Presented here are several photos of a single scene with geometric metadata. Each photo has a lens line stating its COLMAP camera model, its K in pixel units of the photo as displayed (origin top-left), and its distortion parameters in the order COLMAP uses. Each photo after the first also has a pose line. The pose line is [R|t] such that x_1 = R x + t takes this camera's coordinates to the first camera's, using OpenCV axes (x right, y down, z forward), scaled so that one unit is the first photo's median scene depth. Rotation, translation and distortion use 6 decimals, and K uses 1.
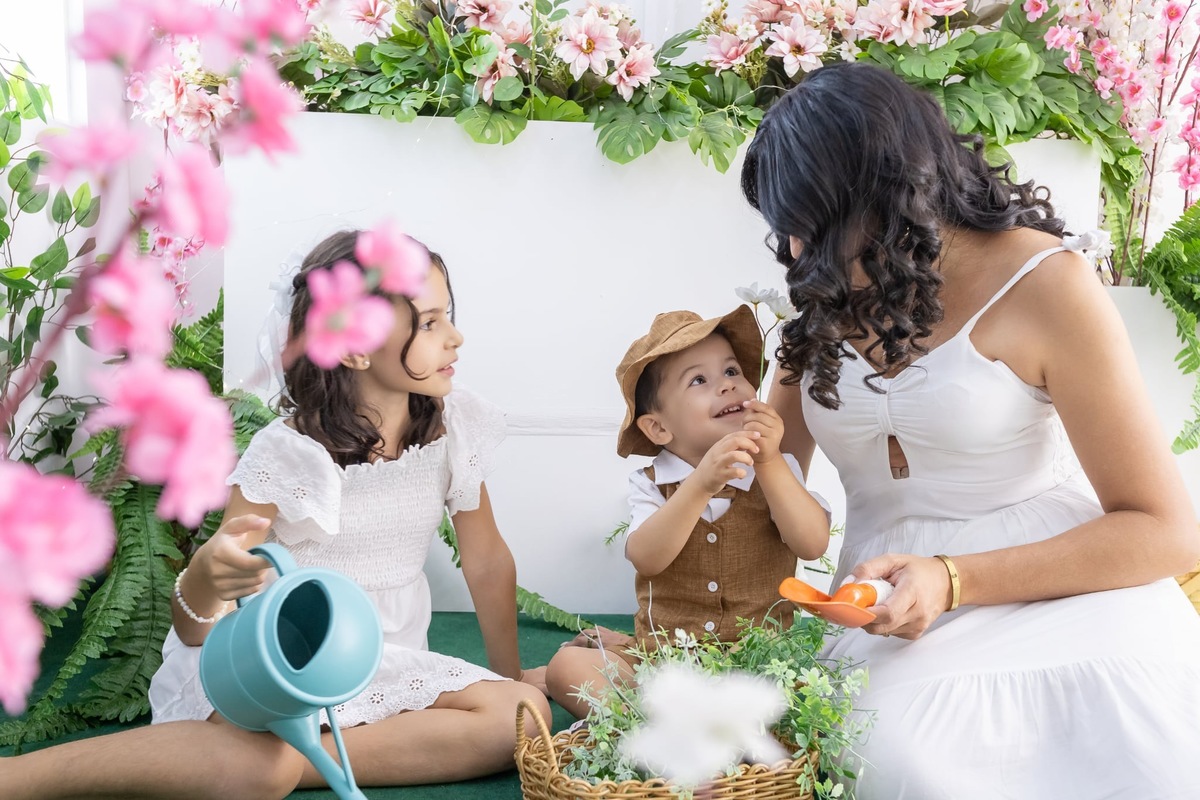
lens RADIAL K [[1209.8, 0, 600.0], [0, 1209.8, 400.0], [0, 0, 1]] dist [0.004722, 0.020756]
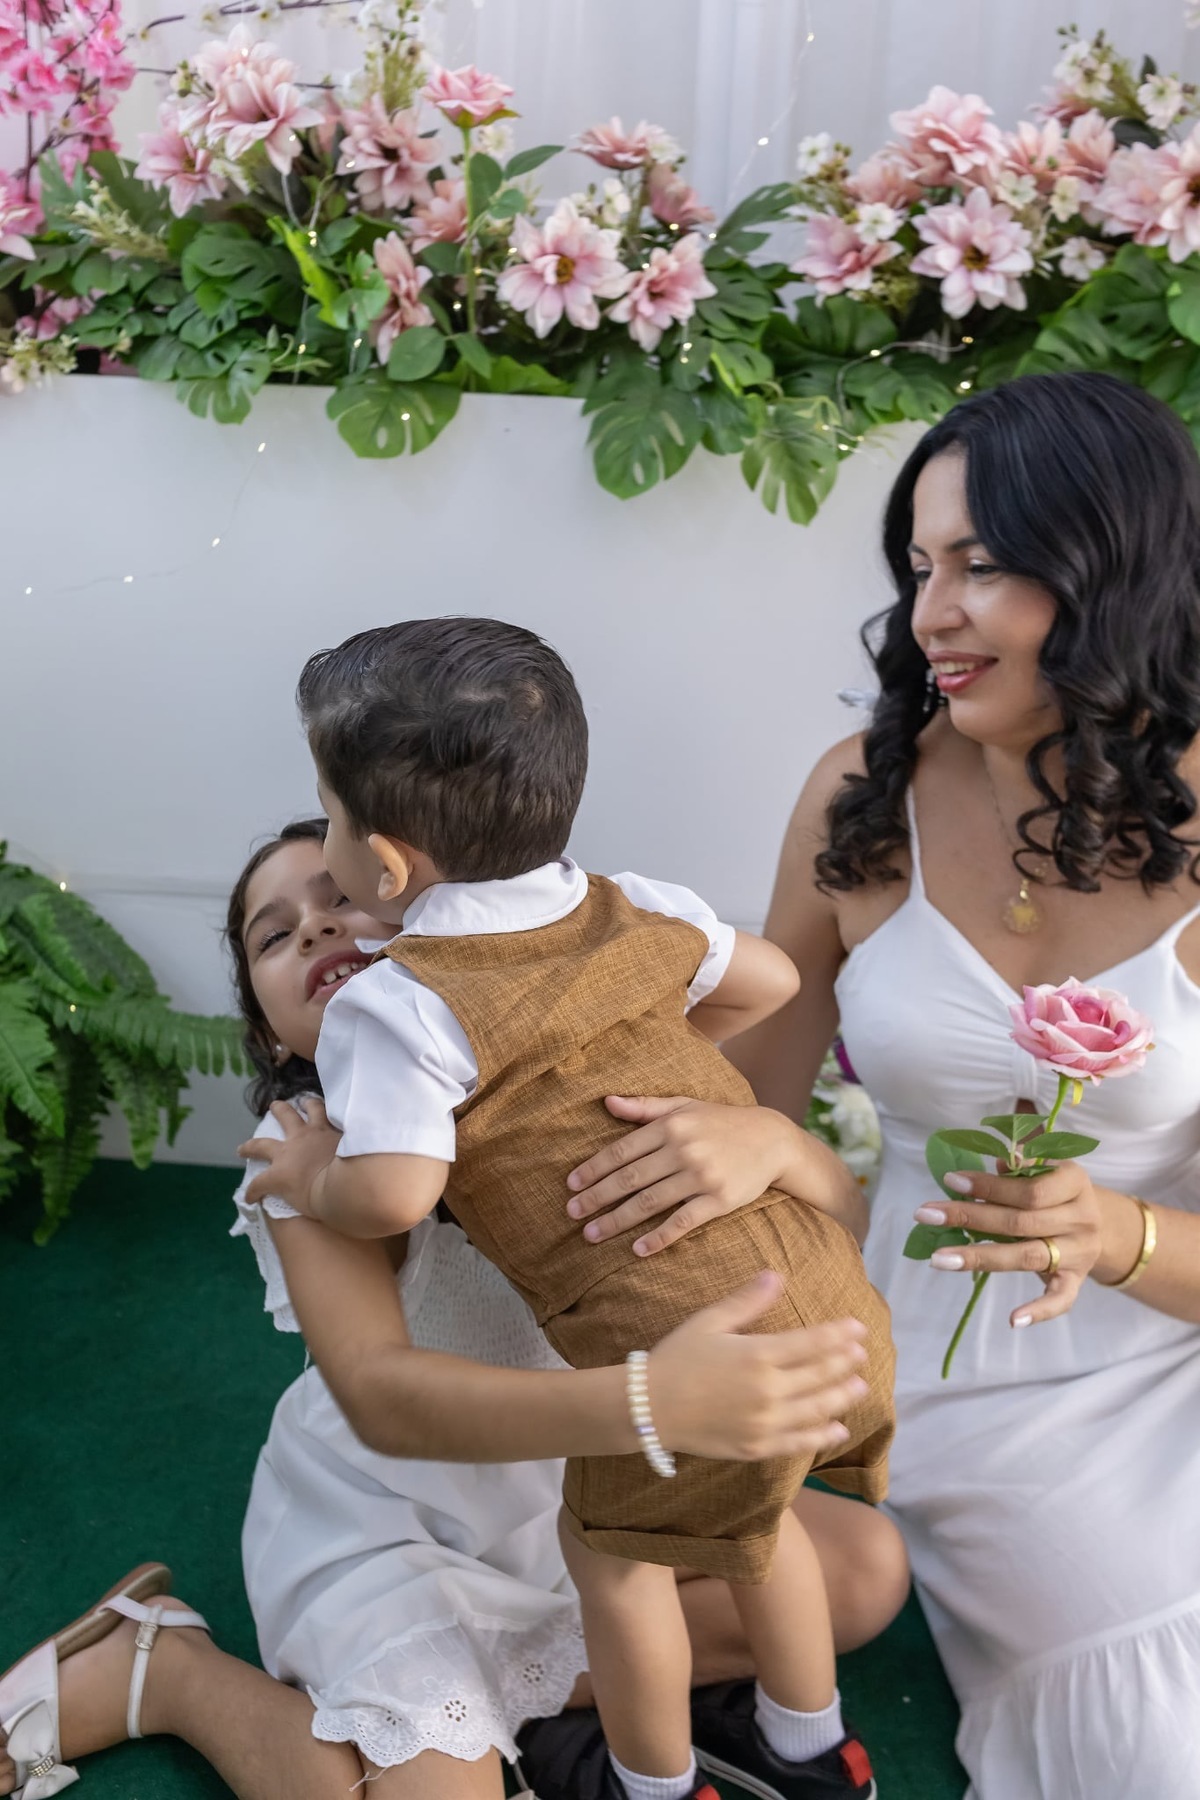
lens RADIAL K [[1814.7, 0, 600.0], [0, 1814.7, 900.0], [0, 0, 1]] dist [0.004722, 0.020756]
pose [[0.989267, 0.055845, -0.135028, 0.125709], [-0.011788, 0.951574, 0.307192, -0.267132], [0.145644, -0.302304, 0.942019, 0.166753]]
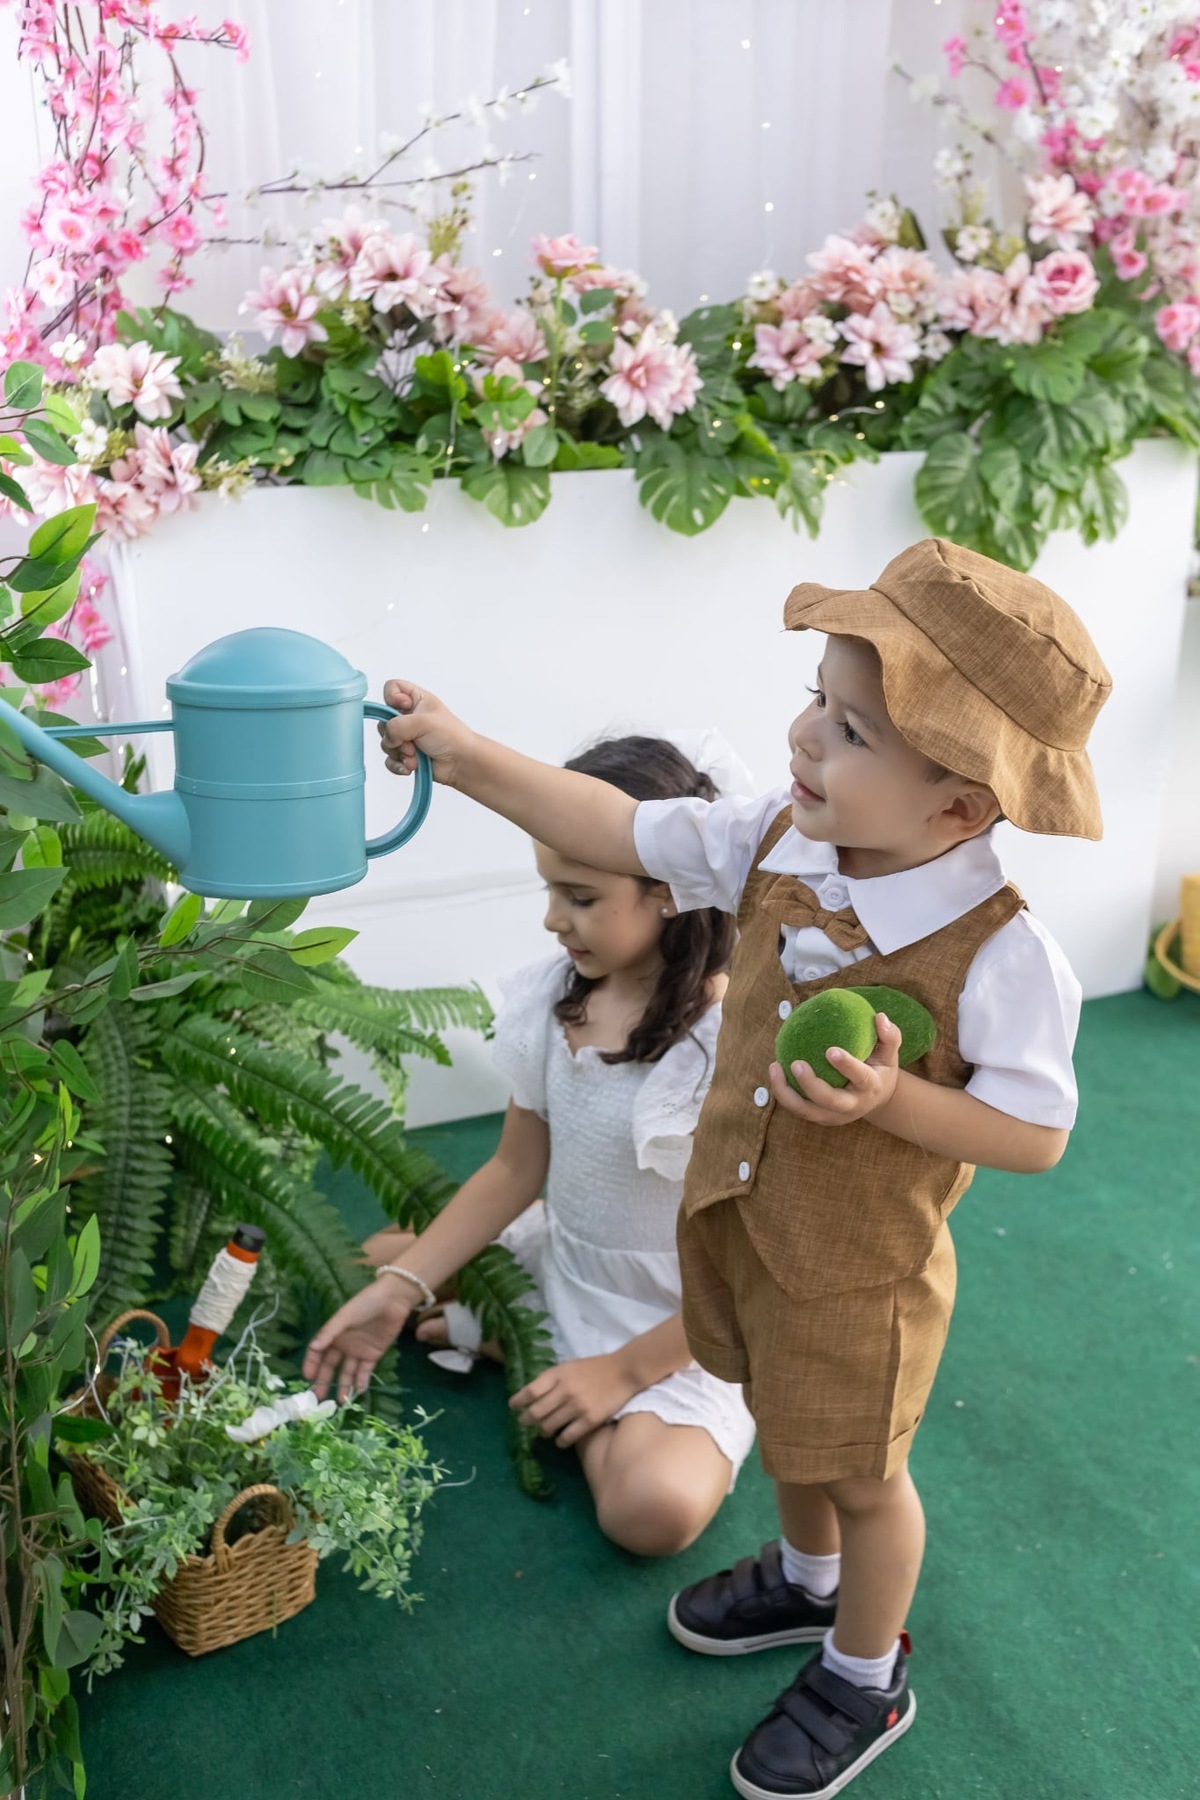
lens RADIAL K [[1814.7, 0, 600.0], [0, 1814.7, 900.0], [0, 0, 1]] dist [0.004722, 0.020756]
pose [[0.940616, -0.147623, 0.305694, -0.401102], [0.059629, 0.958345, 0.279318, -0.289170], [-0.334194, -0.244503, 0.910238, -0.060512]]
